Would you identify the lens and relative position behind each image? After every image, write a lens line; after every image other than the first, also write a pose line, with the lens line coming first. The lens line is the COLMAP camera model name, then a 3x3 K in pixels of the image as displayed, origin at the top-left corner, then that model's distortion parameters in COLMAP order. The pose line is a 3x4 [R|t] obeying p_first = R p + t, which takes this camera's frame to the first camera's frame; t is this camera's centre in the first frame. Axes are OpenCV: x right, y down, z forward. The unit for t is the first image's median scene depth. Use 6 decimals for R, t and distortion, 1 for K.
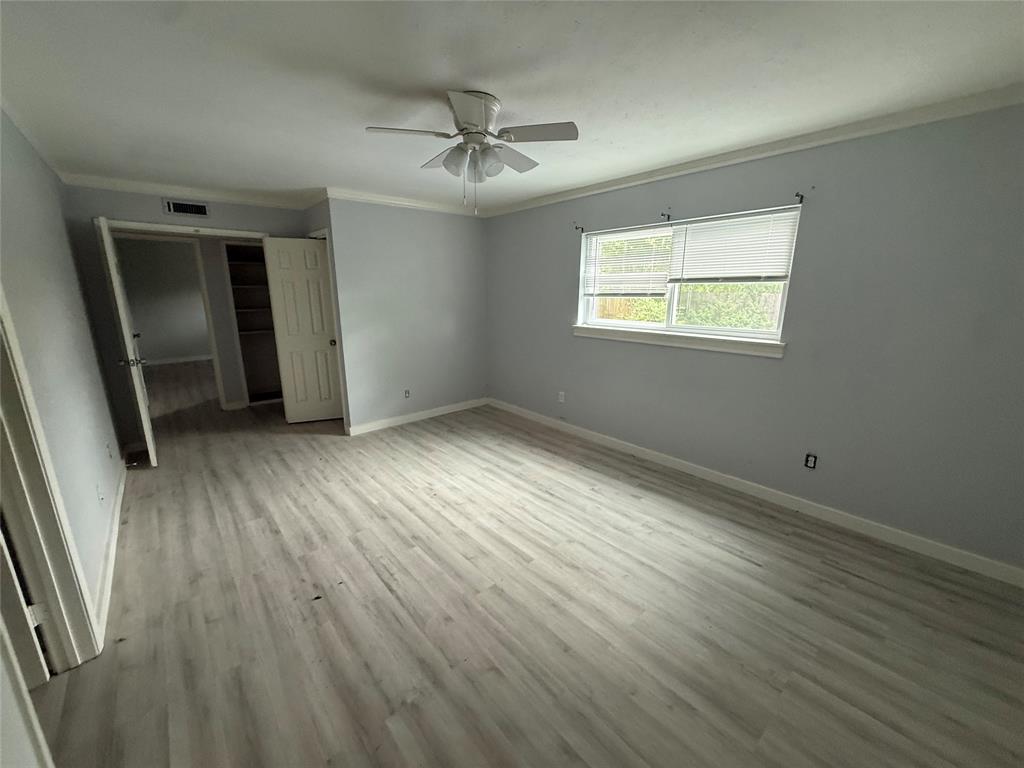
lens RADIAL K [[408.2, 0, 510.8], [0, 408.2, 384.4], [0, 0, 1]] dist [0.002762, -0.000325]
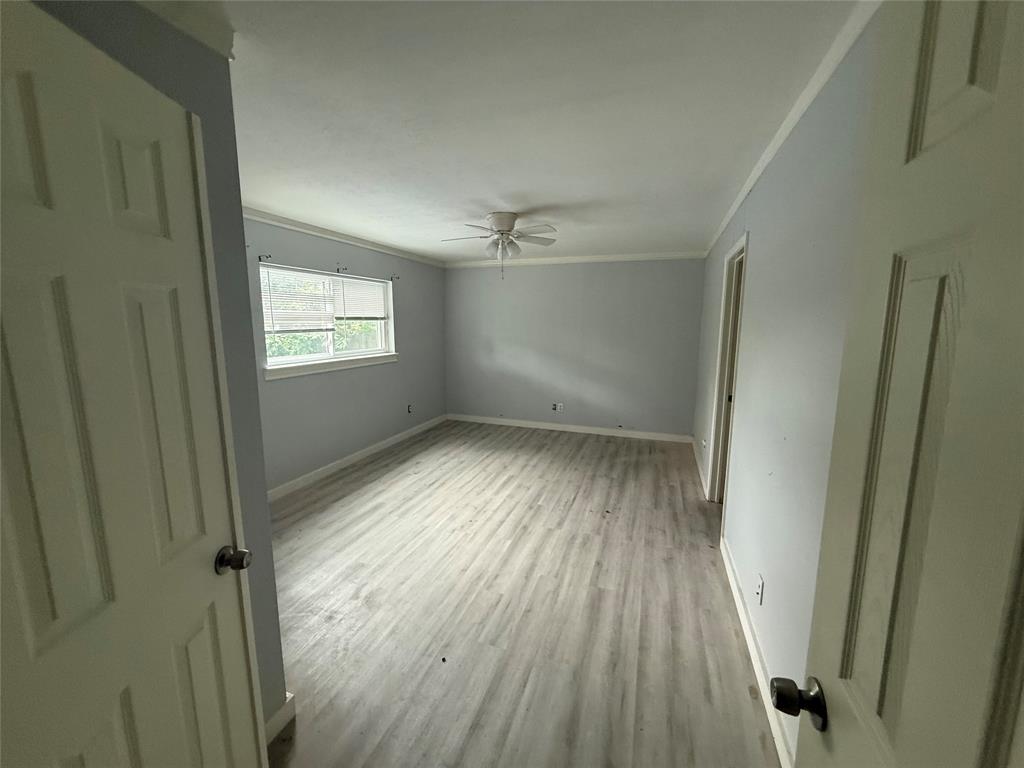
lens RADIAL K [[408.2, 0, 511.6], [0, 408.2, 384.0], [0, 0, 1]] dist [0.002762, -0.000325]
pose [[-0.496145, -0.129206, 0.858572, -1.166531], [0.199088, 0.945587, 0.257348, -0.329036], [-0.845106, 0.298614, -0.443425, 1.368476]]
